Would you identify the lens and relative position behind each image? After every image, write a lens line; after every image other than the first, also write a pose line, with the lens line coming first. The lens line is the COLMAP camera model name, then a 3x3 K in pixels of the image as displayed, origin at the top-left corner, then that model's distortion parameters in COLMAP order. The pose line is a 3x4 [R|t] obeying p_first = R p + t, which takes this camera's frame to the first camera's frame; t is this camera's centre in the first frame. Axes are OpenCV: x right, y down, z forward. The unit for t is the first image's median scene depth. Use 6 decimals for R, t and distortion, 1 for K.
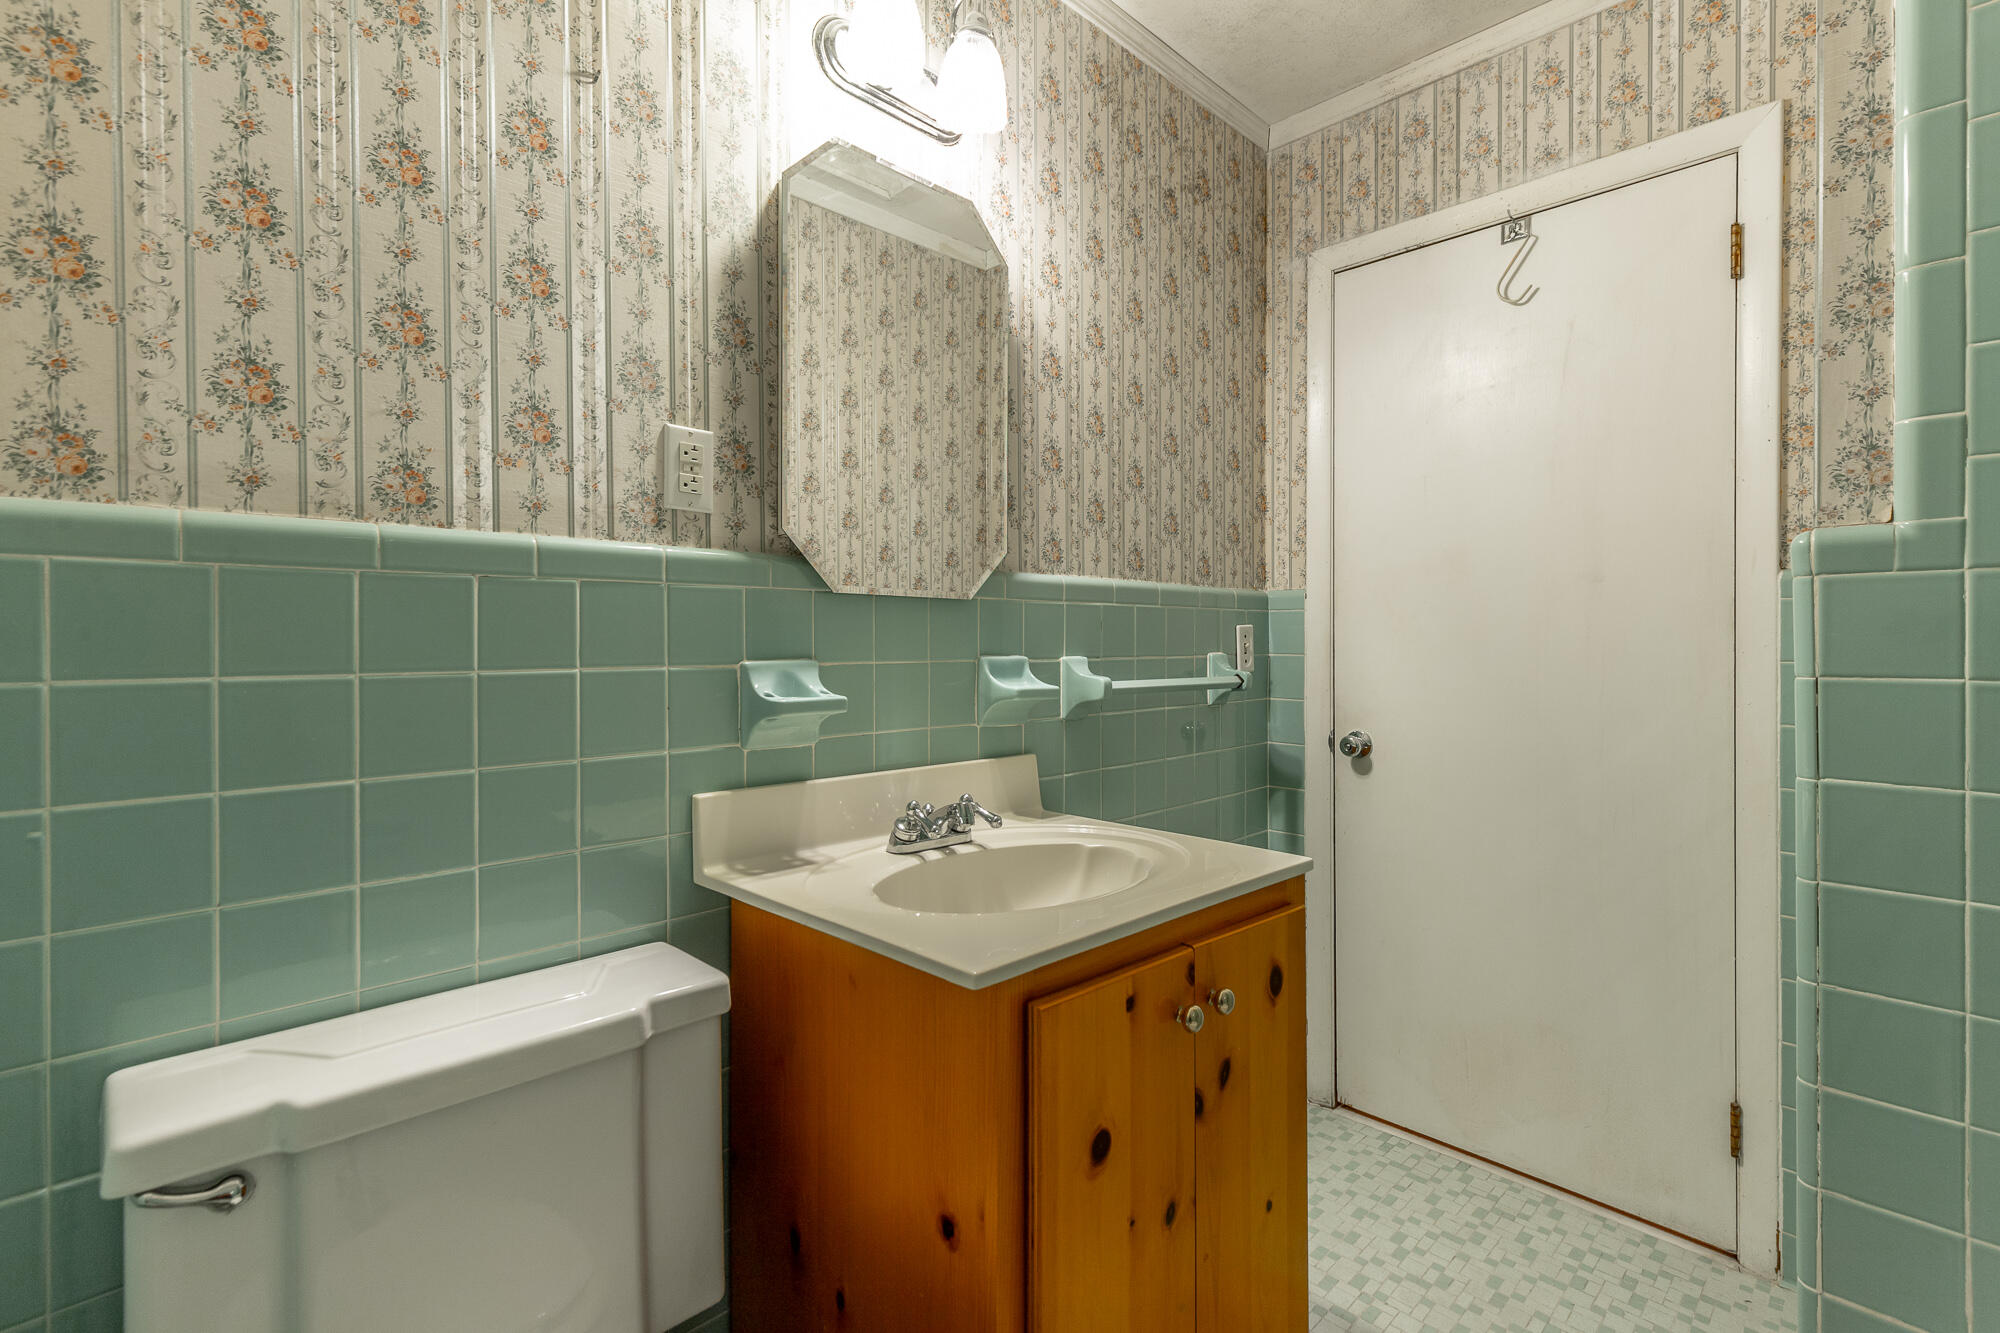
lens RADIAL K [[911.9, 0, 997.7], [0, 911.9, 651.9], [0, 0, 1]] dist [0.003306, 0.000181]
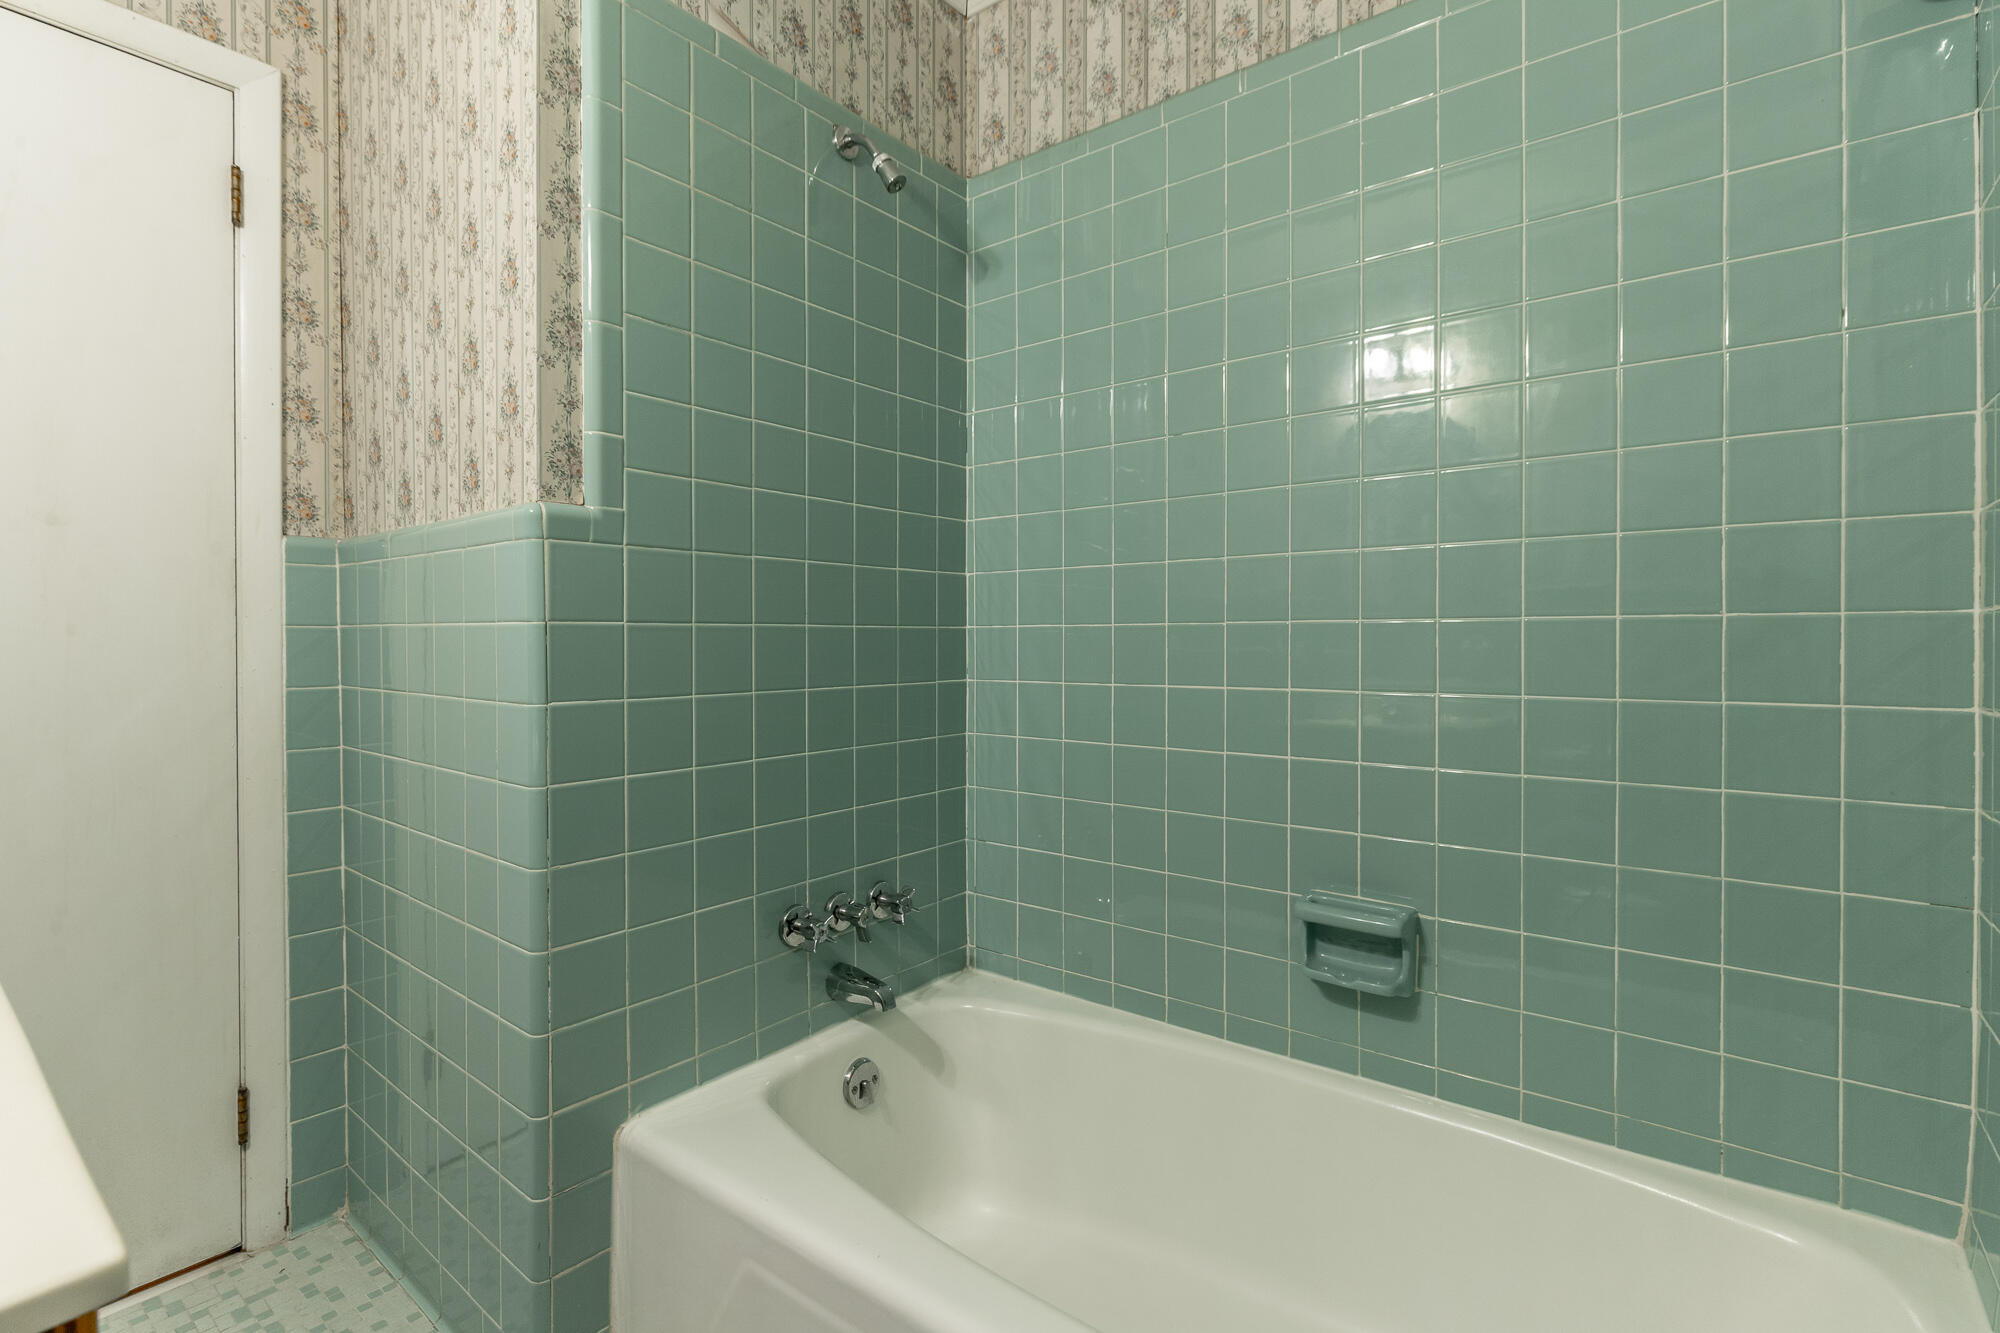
lens RADIAL K [[911.9, 0, 995.2], [0, 911.9, 648.3], [0, 0, 1]] dist [0.003306, 0.000181]
pose [[-0.147324, -0.010594, 0.989032, -0.417940], [0.017210, 0.999764, 0.013272, 0.058150], [-0.988939, 0.018976, -0.147107, 0.585400]]
